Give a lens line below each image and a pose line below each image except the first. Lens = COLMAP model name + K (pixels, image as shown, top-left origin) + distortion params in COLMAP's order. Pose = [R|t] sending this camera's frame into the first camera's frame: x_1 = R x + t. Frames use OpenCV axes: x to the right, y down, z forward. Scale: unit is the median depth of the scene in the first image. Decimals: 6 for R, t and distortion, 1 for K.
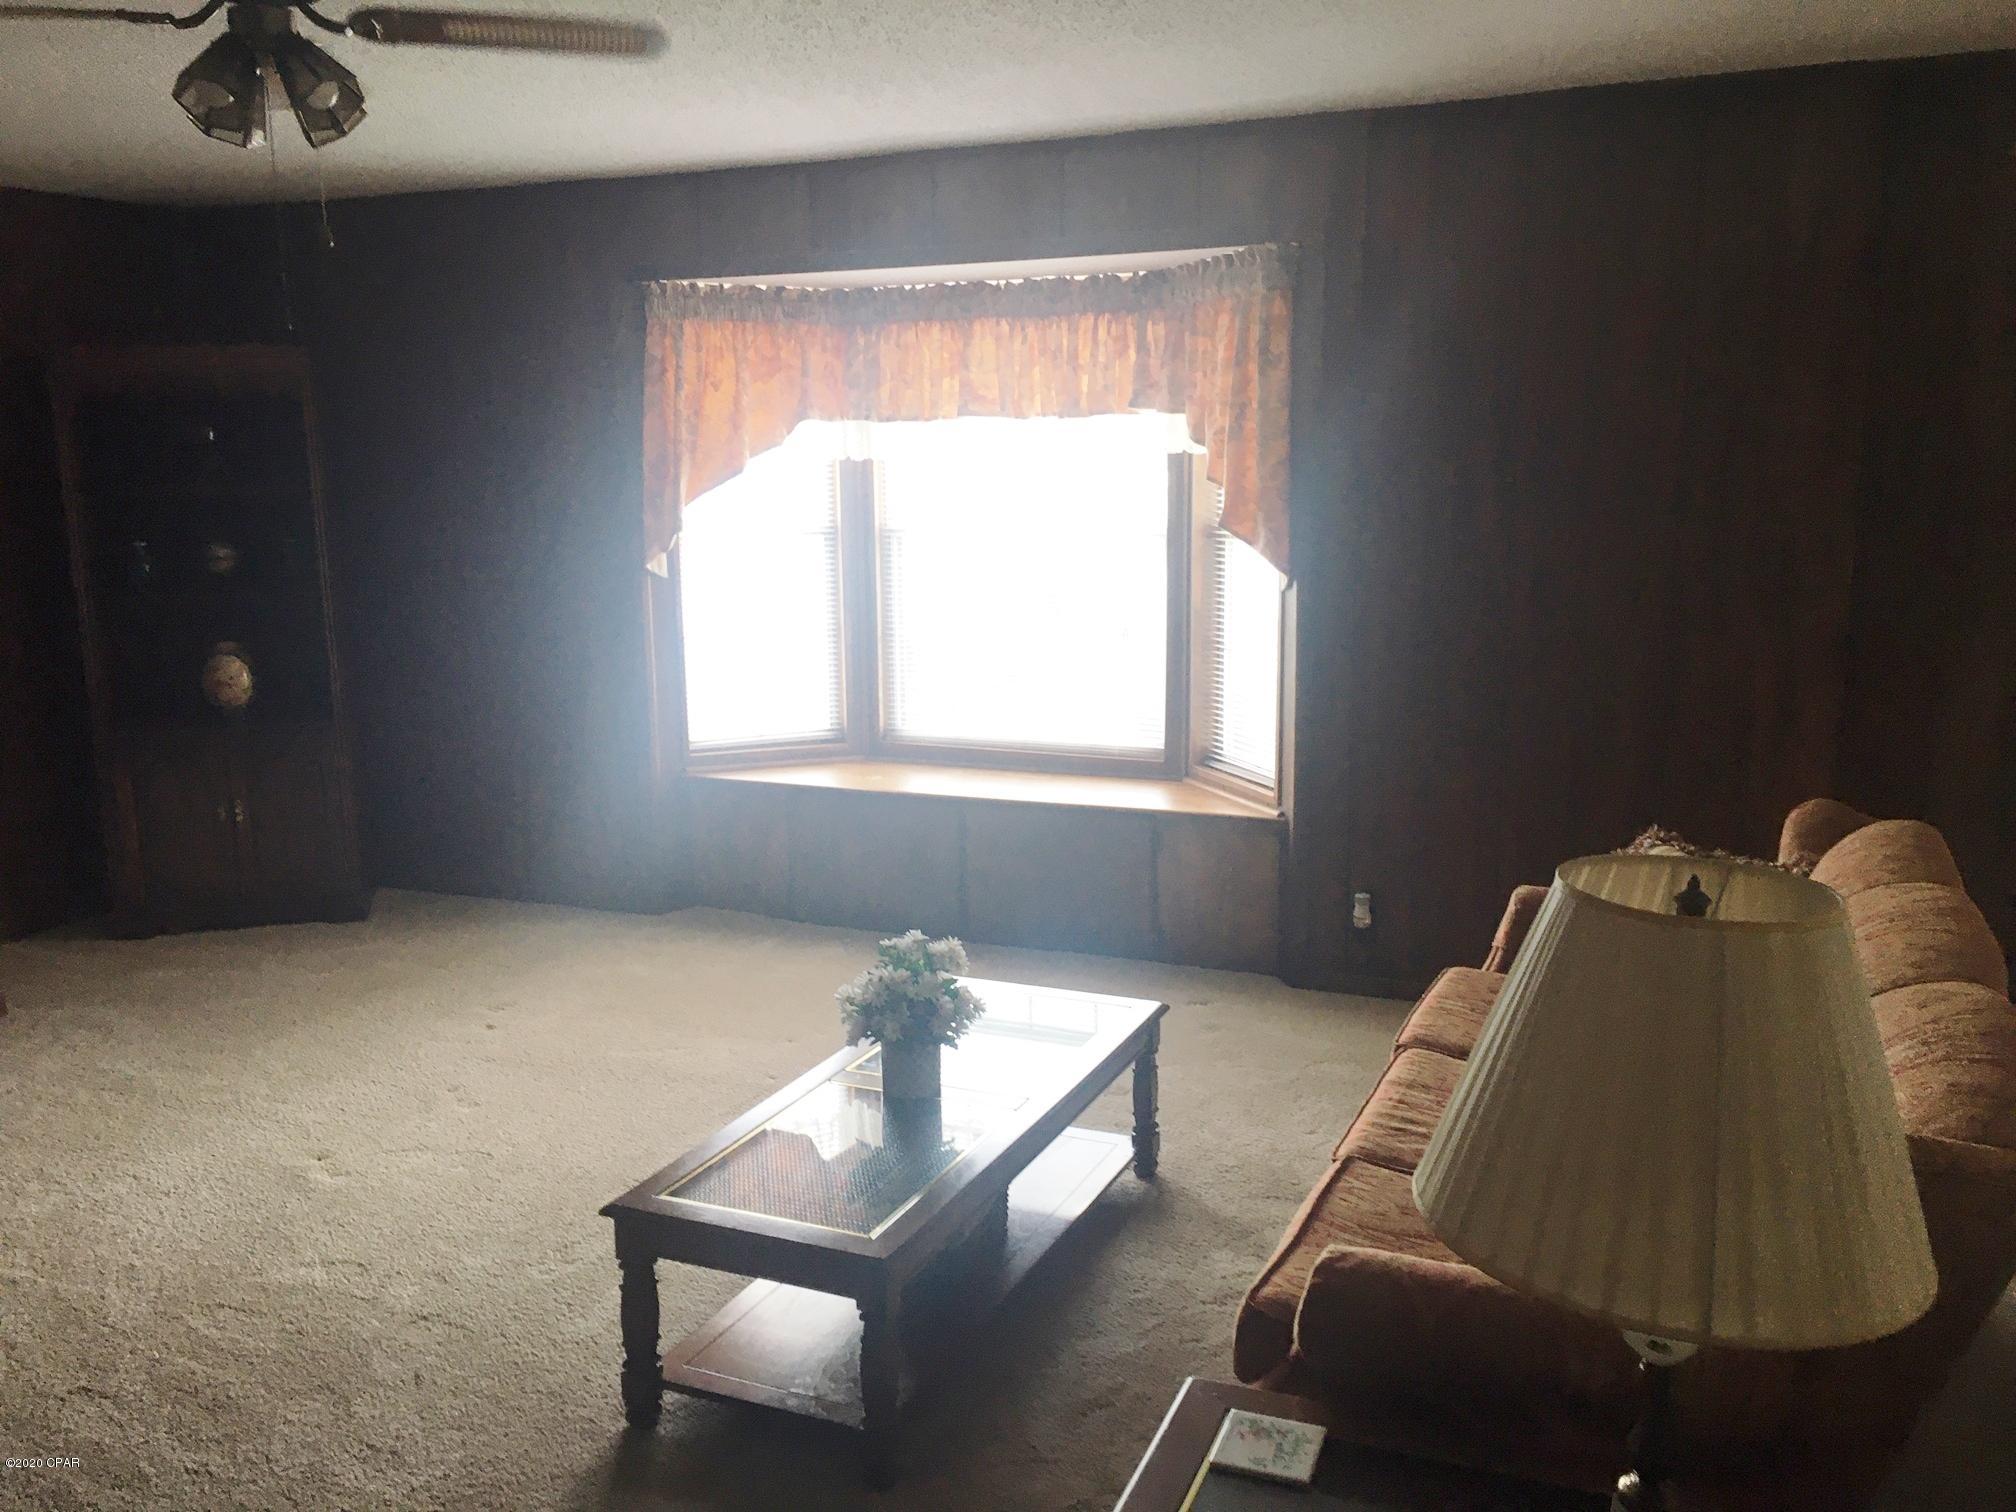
lens RADIAL K [[1717.0, 0, 1003.9], [0, 1717.0, 758.1], [0, 0, 1]] dist [0.064603, -0.077761]
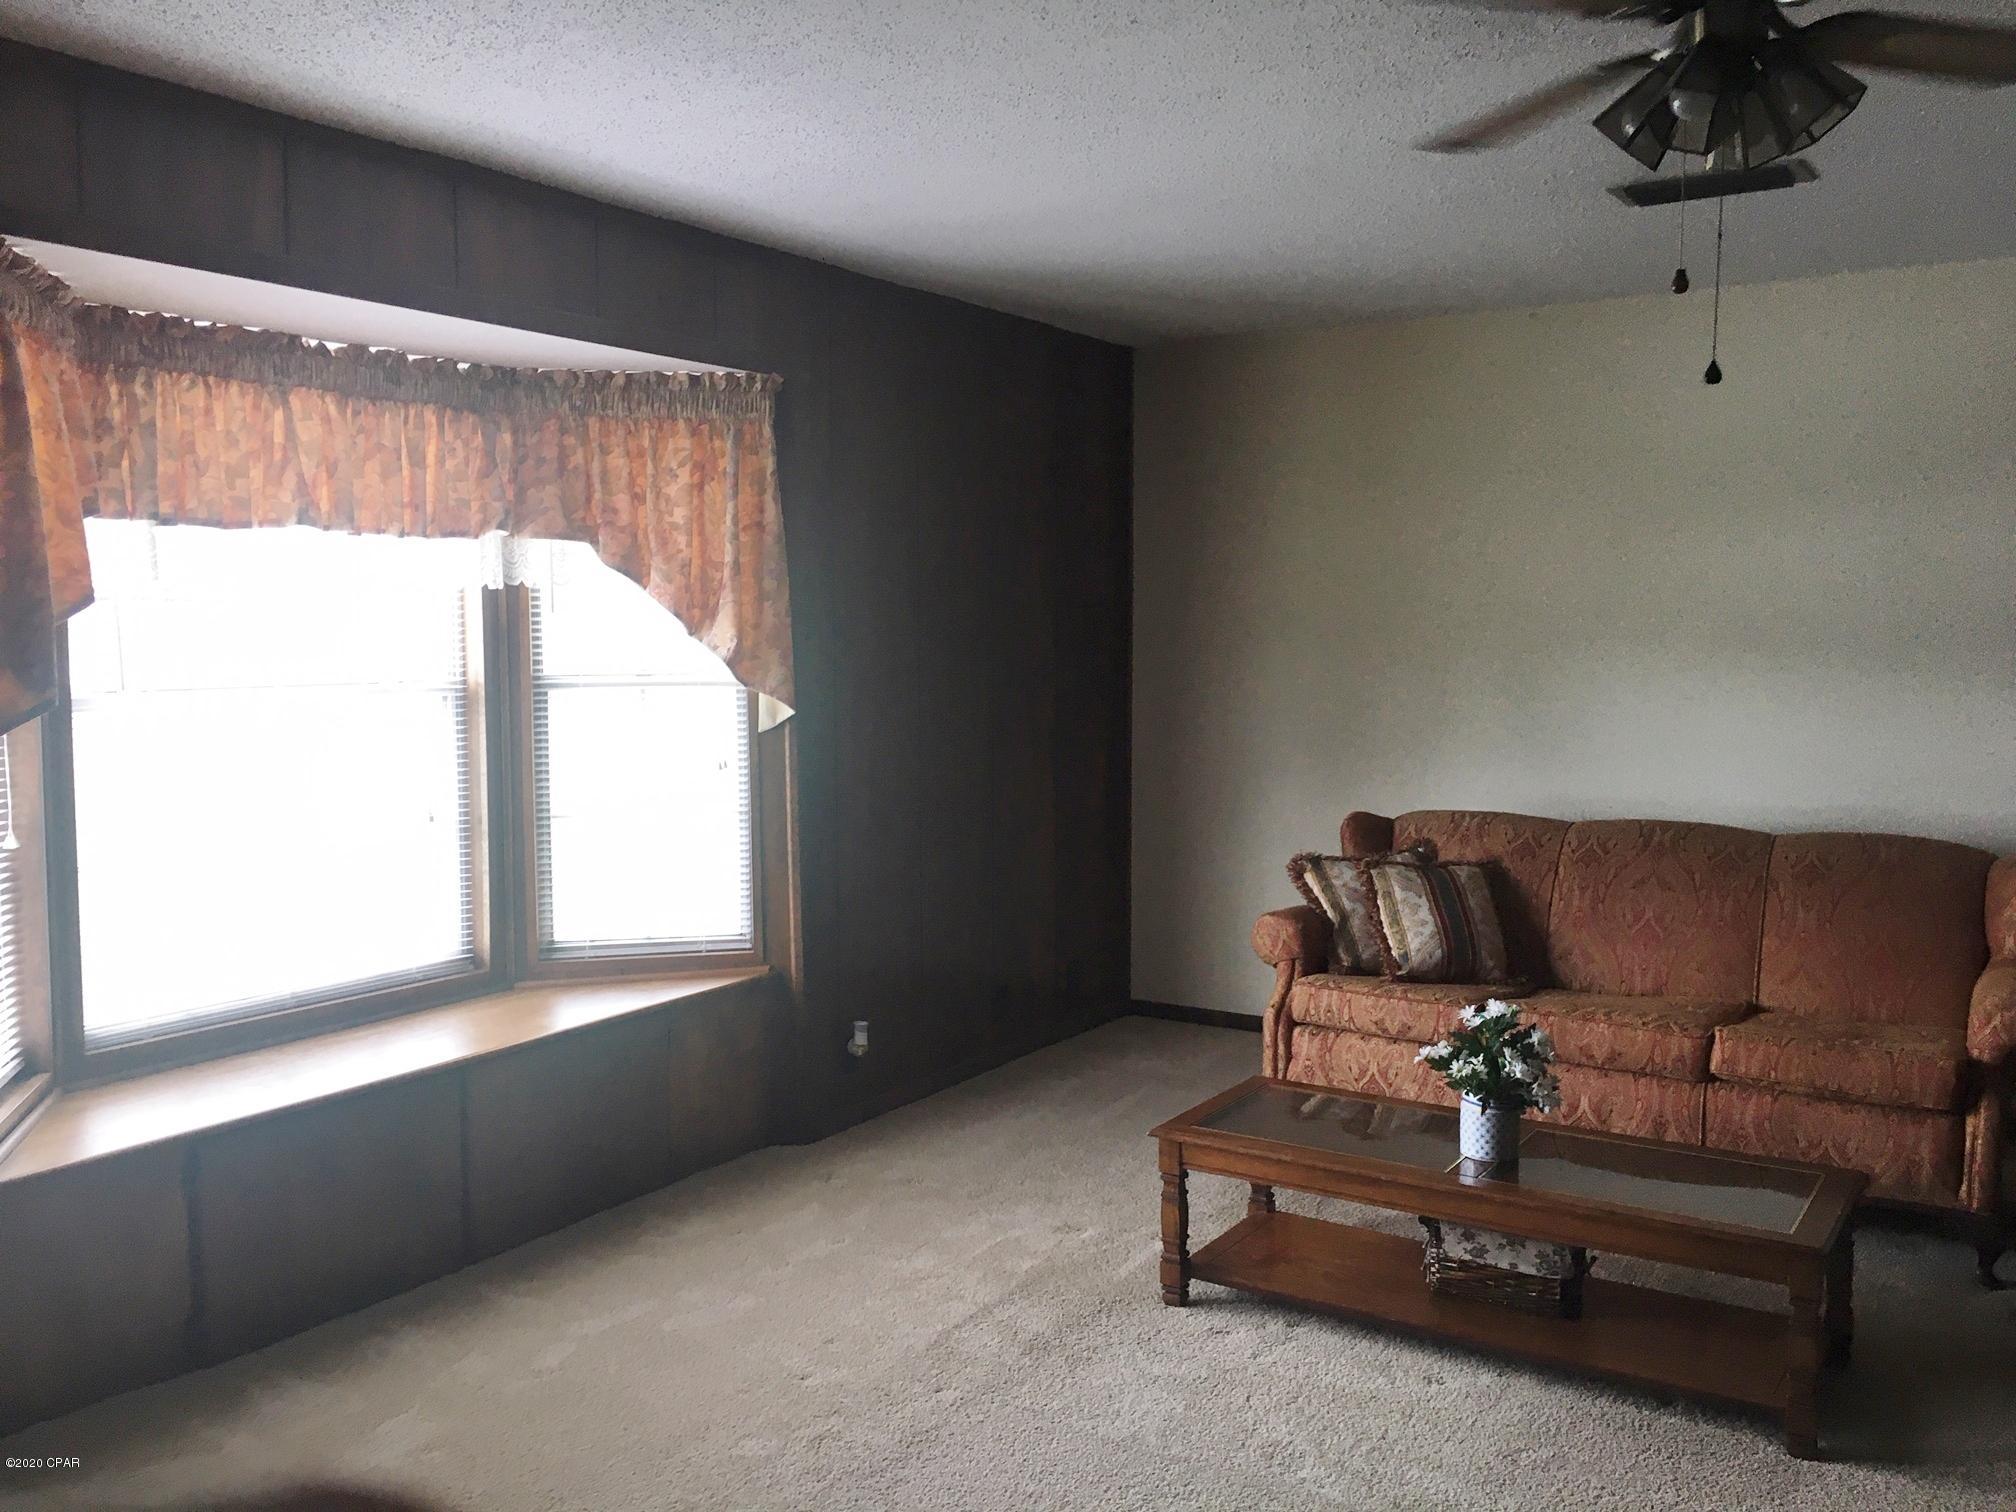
lens RADIAL K [[1717.0, 0, 1003.9], [0, 1717.0, 758.1], [0, 0, 1]] dist [0.064603, -0.077761]
pose [[0.153807, -0.074555, 0.985284, -0.677938], [0.164256, 0.985205, 0.048908, -0.096764], [-0.974353, 0.154316, 0.163778, 0.638814]]
